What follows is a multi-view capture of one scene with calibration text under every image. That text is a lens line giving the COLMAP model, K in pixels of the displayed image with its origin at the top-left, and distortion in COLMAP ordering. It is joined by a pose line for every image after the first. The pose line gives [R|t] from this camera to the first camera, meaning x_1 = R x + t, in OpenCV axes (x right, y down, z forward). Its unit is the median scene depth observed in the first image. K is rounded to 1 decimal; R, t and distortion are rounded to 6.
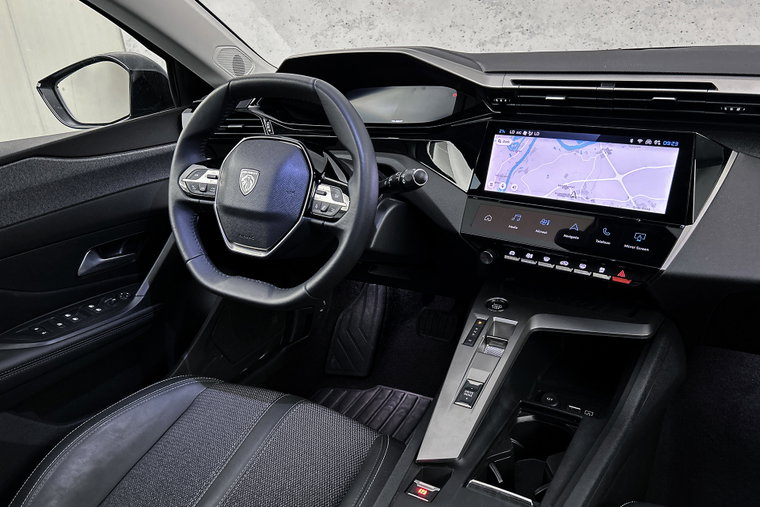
lens RADIAL K [[570.7, 0, 381.3], [0, 570.7, 260.2], [0, 0, 1]] dist [0.068945, -0.081191]
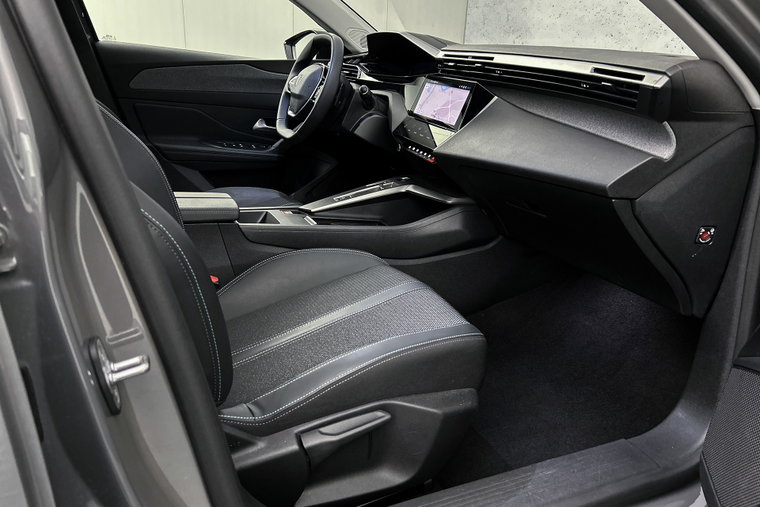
lens RADIAL K [[578.3, 0, 377.3], [0, 578.3, 251.5], [0, 0, 1]] dist [0.063734, -0.083962]
pose [[0.807018, 0.287841, -0.515626, 1.198719], [-0.326481, 0.945058, 0.016582, 0.306443], [0.492069, 0.154960, 0.856654, -0.553745]]
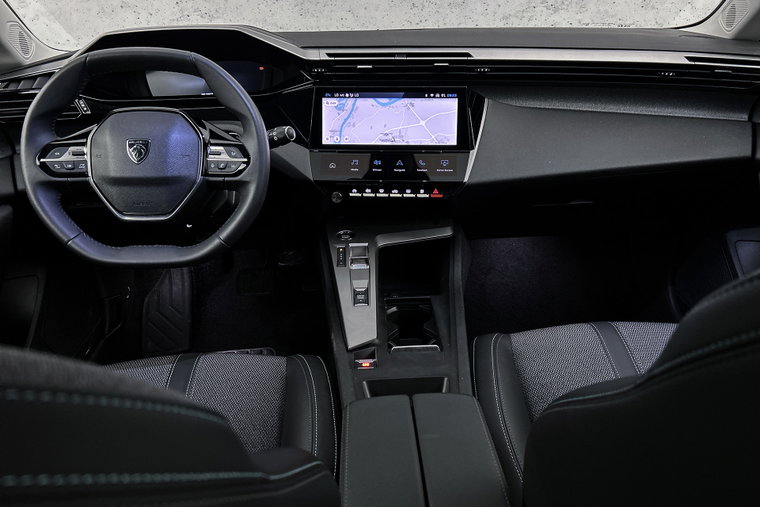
lens RADIAL K [[570.7, 0, 381.3], [0, 570.7, 260.2], [0, 0, 1]] dist [0.068945, -0.081191]
pose [[0.844999, -0.191339, 0.499365, -0.394785], [0.179498, 0.981106, 0.072187, 0.059536], [-0.503743, 0.028637, 0.863379, -0.125765]]
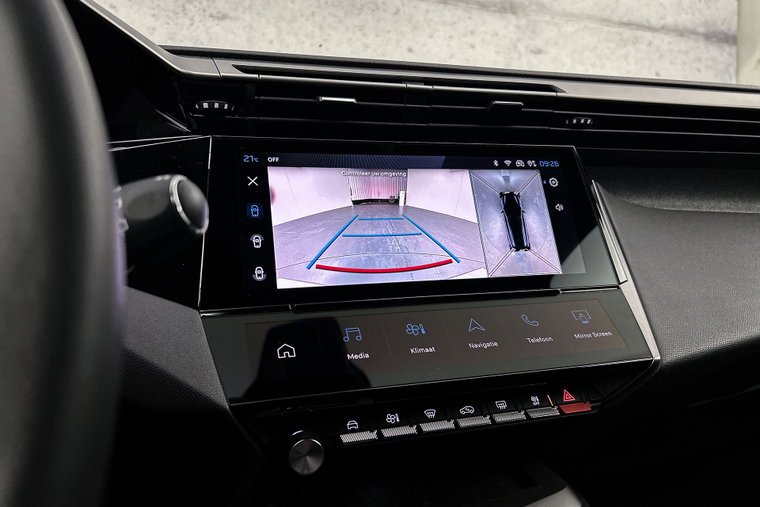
lens RADIAL K [[580.7, 0, 379.7], [0, 580.7, 246.3], [0, 0, 1]] dist [0.049416, -0.059848]
pose [[0.592165, -0.009287, 0.805763, -0.095976], [0.301746, 0.929737, -0.211041, -0.038475], [-0.747188, 0.368107, 0.553360, 0.726561]]
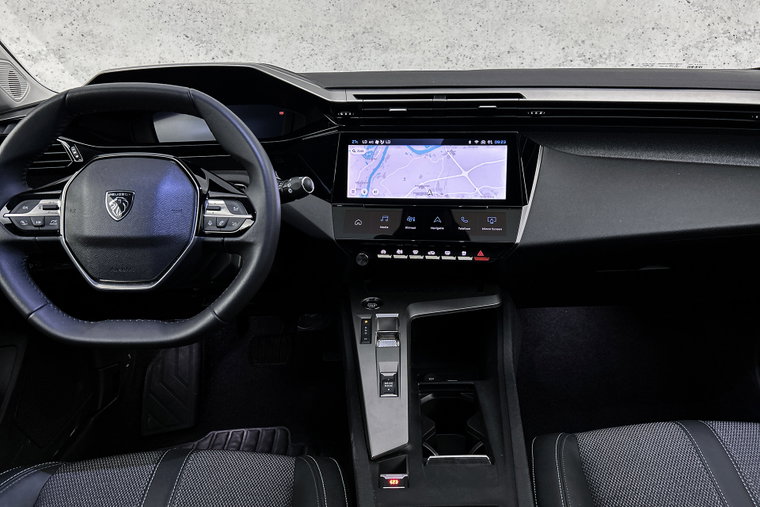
lens RADIAL K [[569.7, 0, 385.5], [0, 569.7, 258.8], [0, 0, 1]] dist [0.081712, -0.105421]
pose [[0.869537, -0.134589, 0.475175, -0.286280], [0.166685, 0.985672, -0.025839, 0.029306], [-0.464889, 0.101672, 0.879512, 0.058258]]
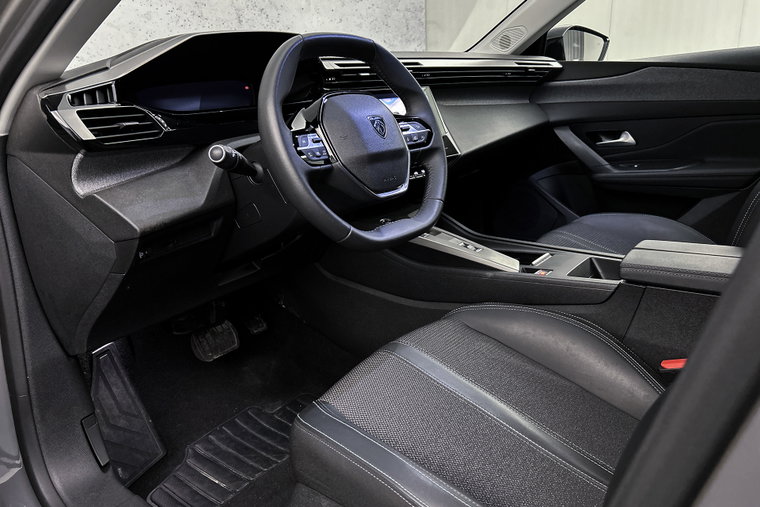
lens RADIAL K [[570.7, 0, 381.3], [0, 570.7, 260.2], [0, 0, 1]] dist [0.068945, -0.081191]
pose [[0.149709, -0.256226, 0.954953, -1.226653], [0.421226, 0.890332, 0.172852, -0.091345], [-0.894514, 0.376374, 0.241220, 0.777651]]
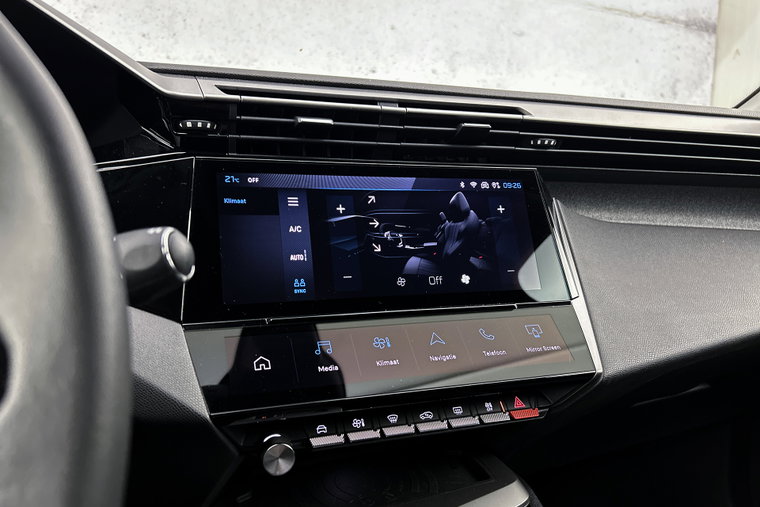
lens RADIAL K [[578.3, 0, 377.3], [0, 578.3, 251.5], [0, 0, 1]] dist [0.063734, -0.083962]
pose [[0.564699, -0.035876, 0.824517, -0.120726], [0.282688, 0.947027, -0.152403, -0.064400], [-0.775372, 0.319143, 0.544927, 0.690225]]
